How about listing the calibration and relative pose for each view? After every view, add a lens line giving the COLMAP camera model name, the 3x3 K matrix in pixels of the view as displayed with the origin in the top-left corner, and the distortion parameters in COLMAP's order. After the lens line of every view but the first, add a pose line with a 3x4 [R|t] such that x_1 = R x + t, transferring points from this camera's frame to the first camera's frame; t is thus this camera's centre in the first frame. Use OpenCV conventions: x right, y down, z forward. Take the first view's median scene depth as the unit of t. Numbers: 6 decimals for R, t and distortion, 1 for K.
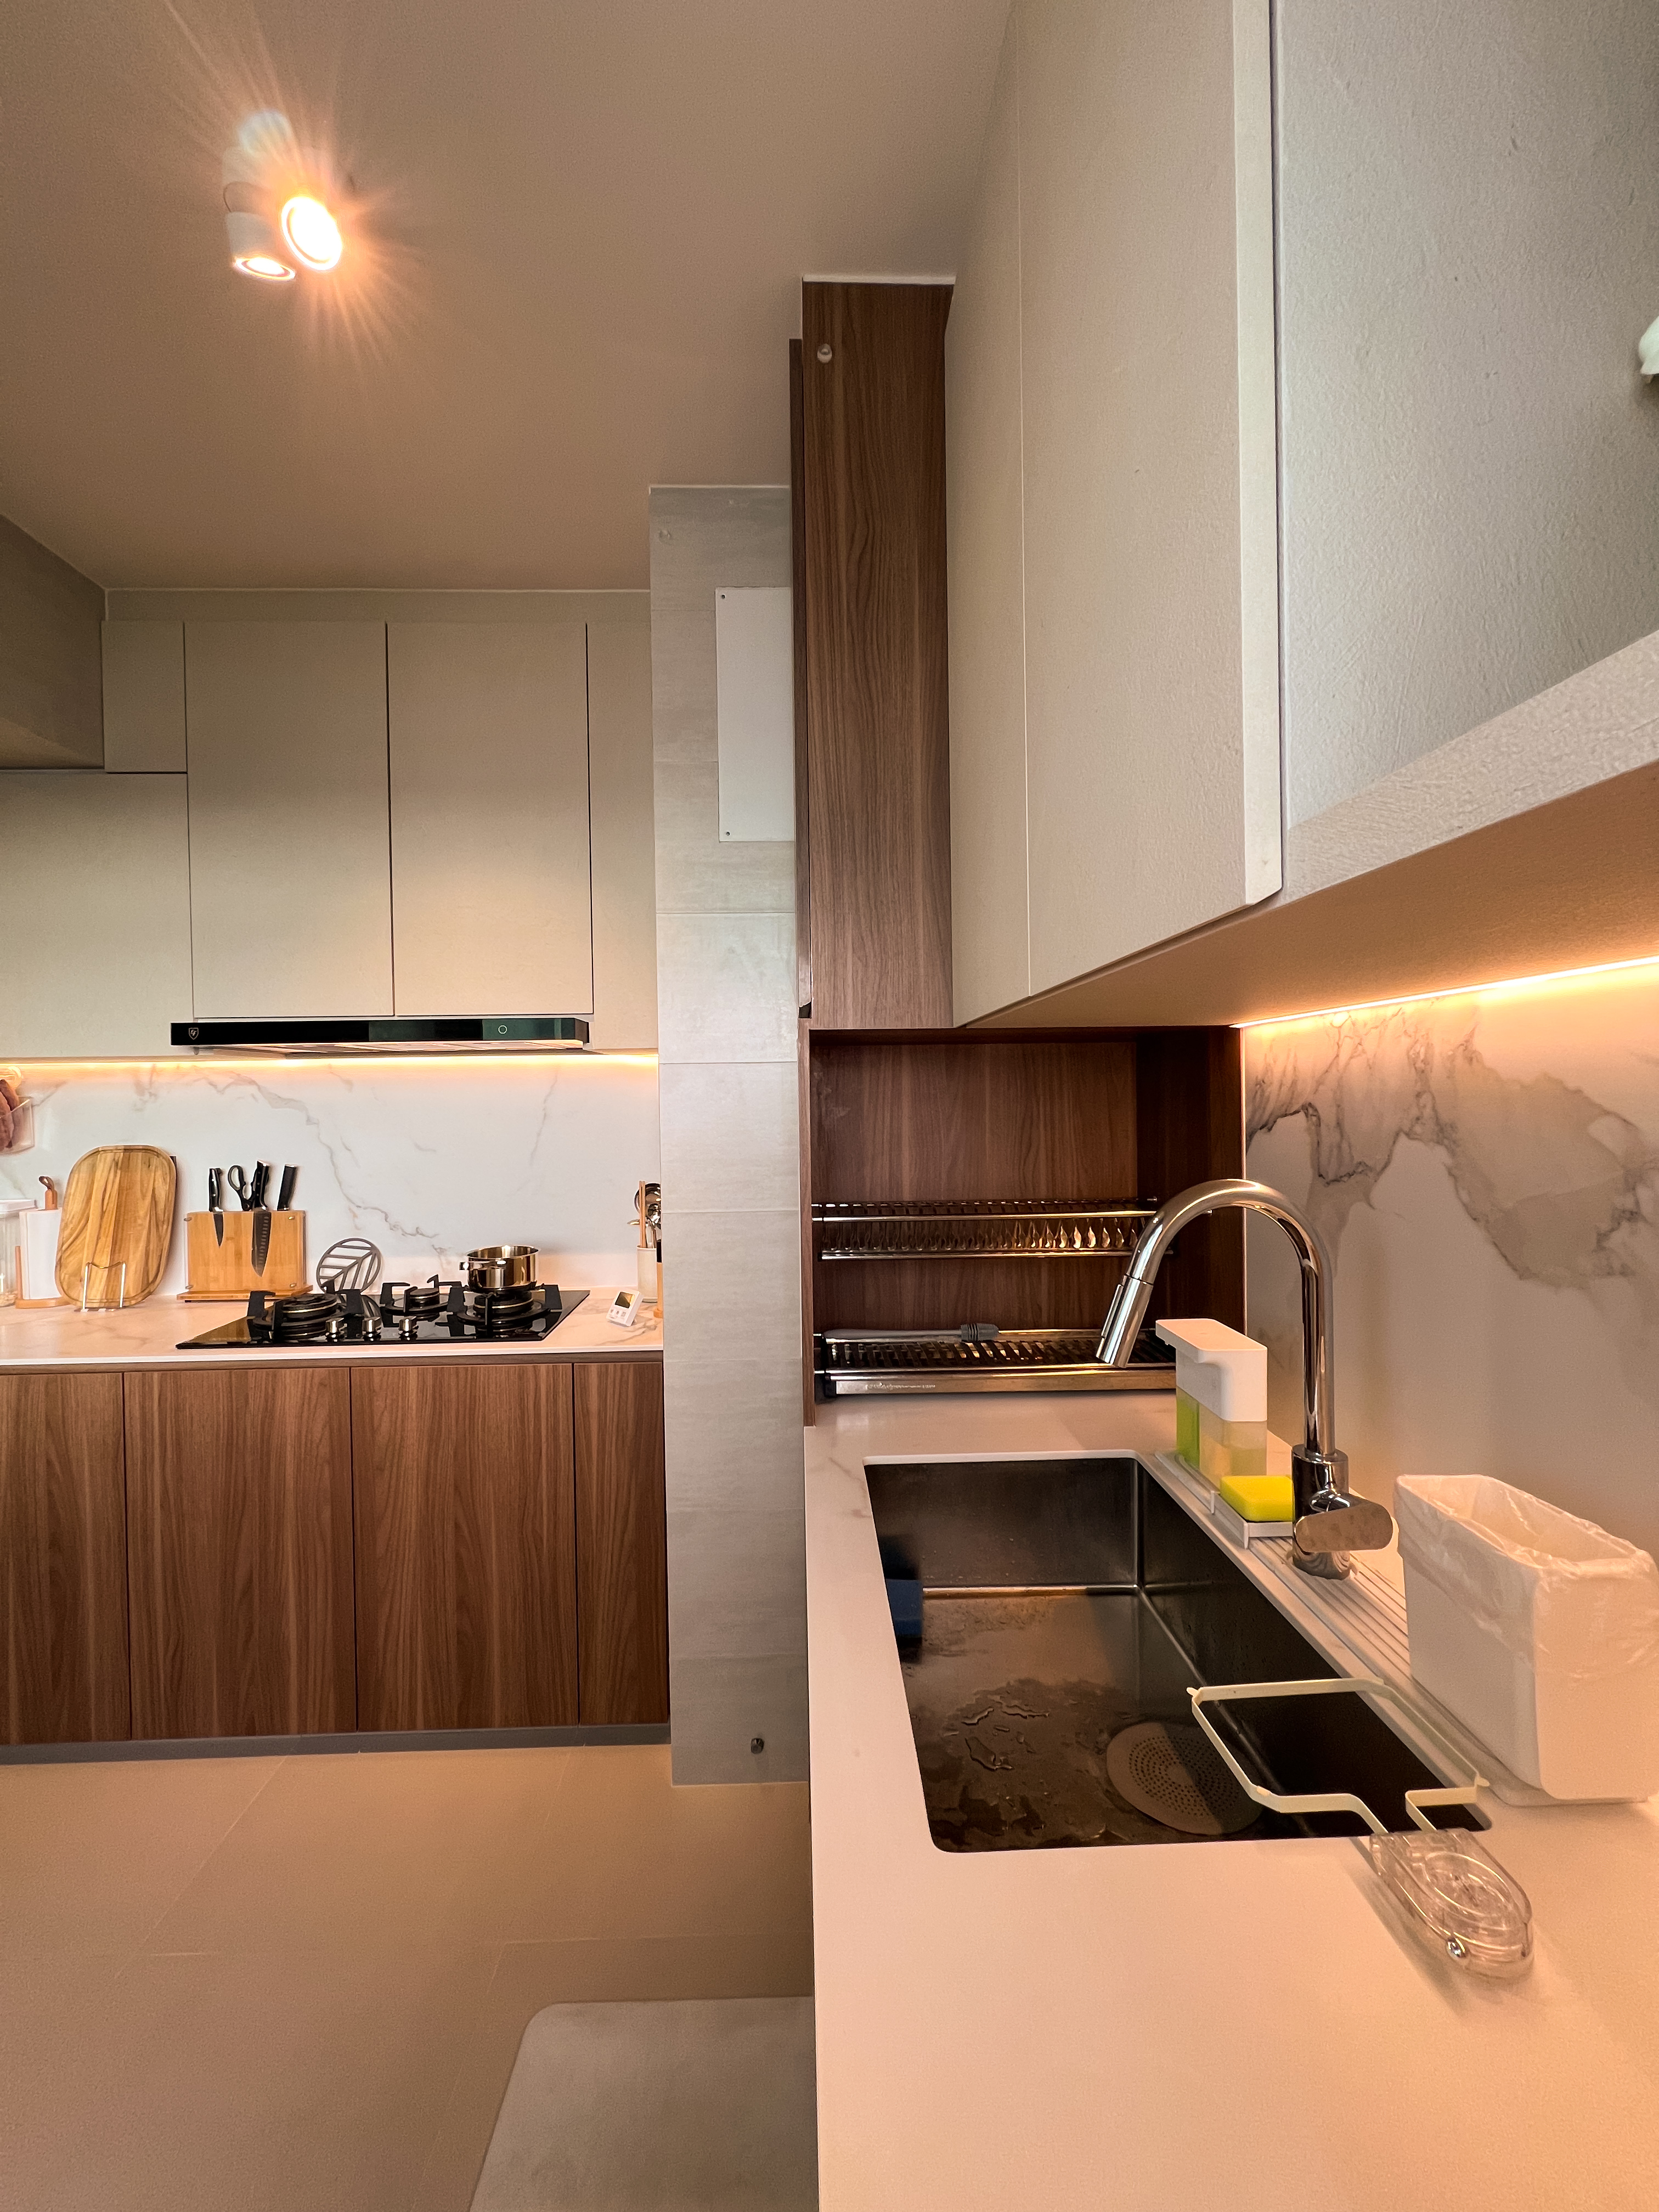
lens RADIAL K [[858.3, 0, 815.6], [0, 858.3, 1108.3], [0, 0, 1]] dist [-0.001319, -0.000008]
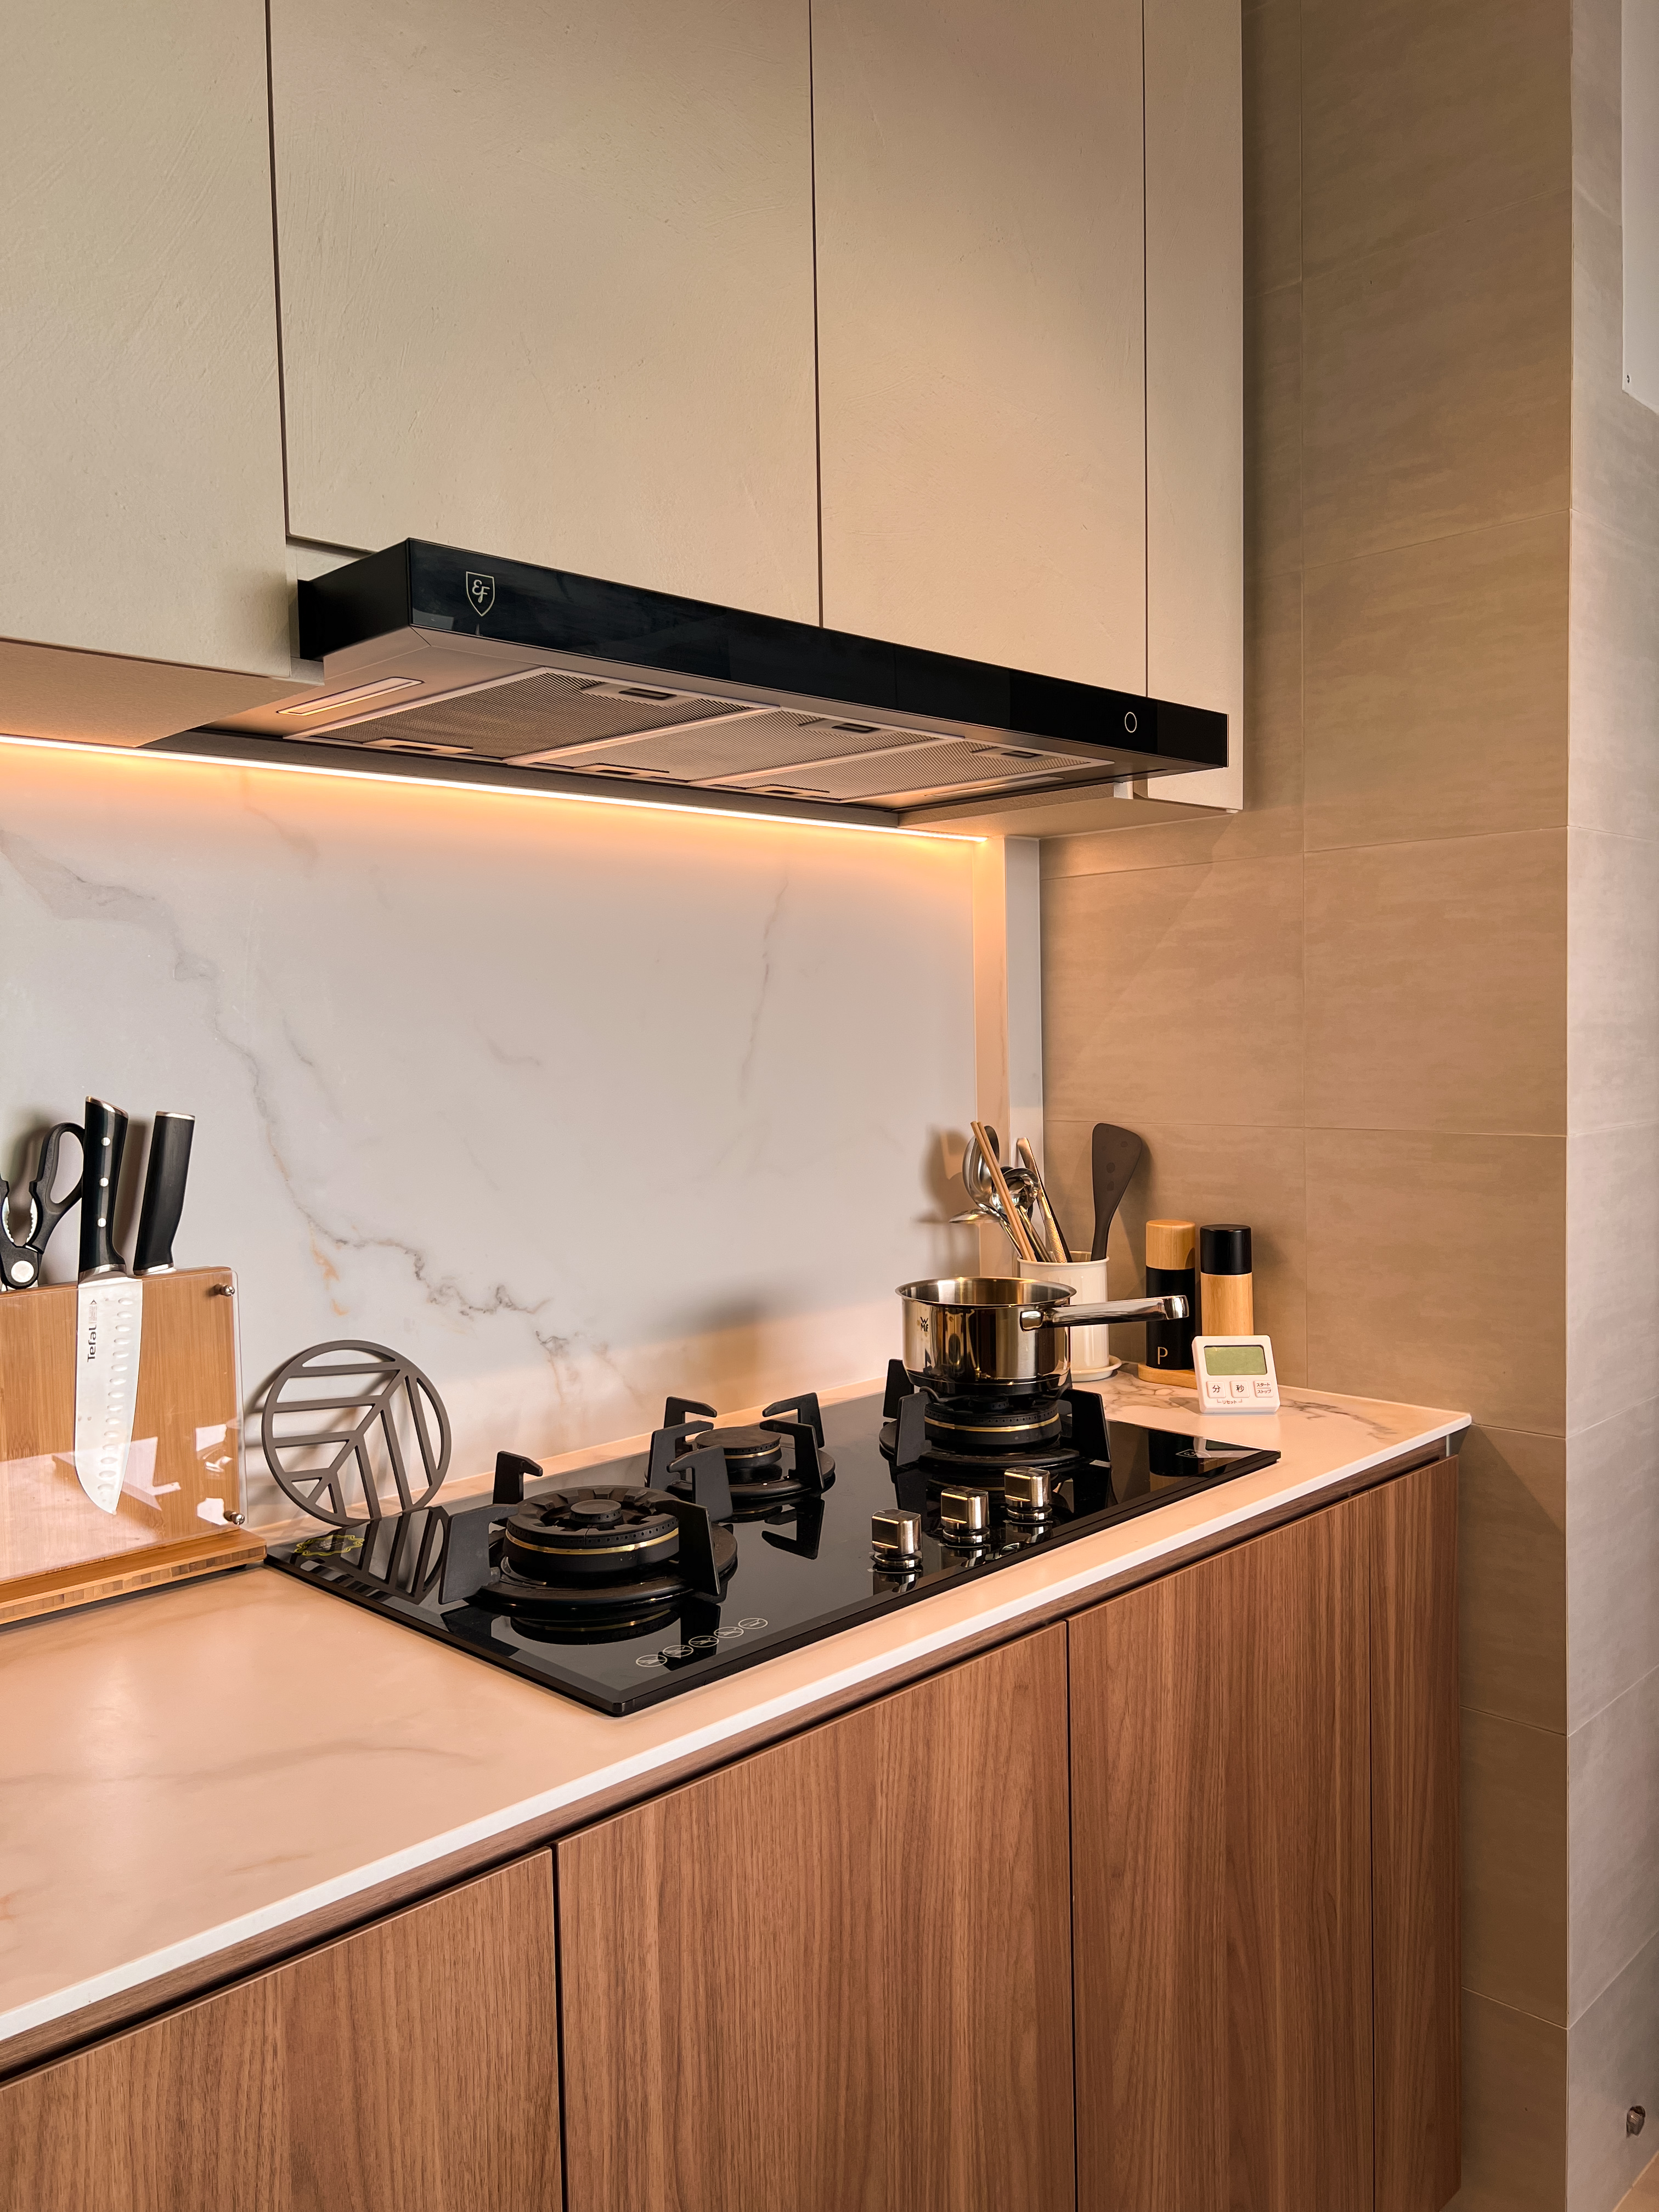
lens RADIAL K [[1676.2, 0, 829.5], [0, 1676.2, 1106.0], [0, 0, 1]] dist [0.032927, -0.033643]
pose [[0.726182, -0.035263, 0.686598, -1.750131], [0.017789, 0.999313, 0.032509, 0.101133], [-0.687273, -0.011394, 0.726310, 0.902248]]
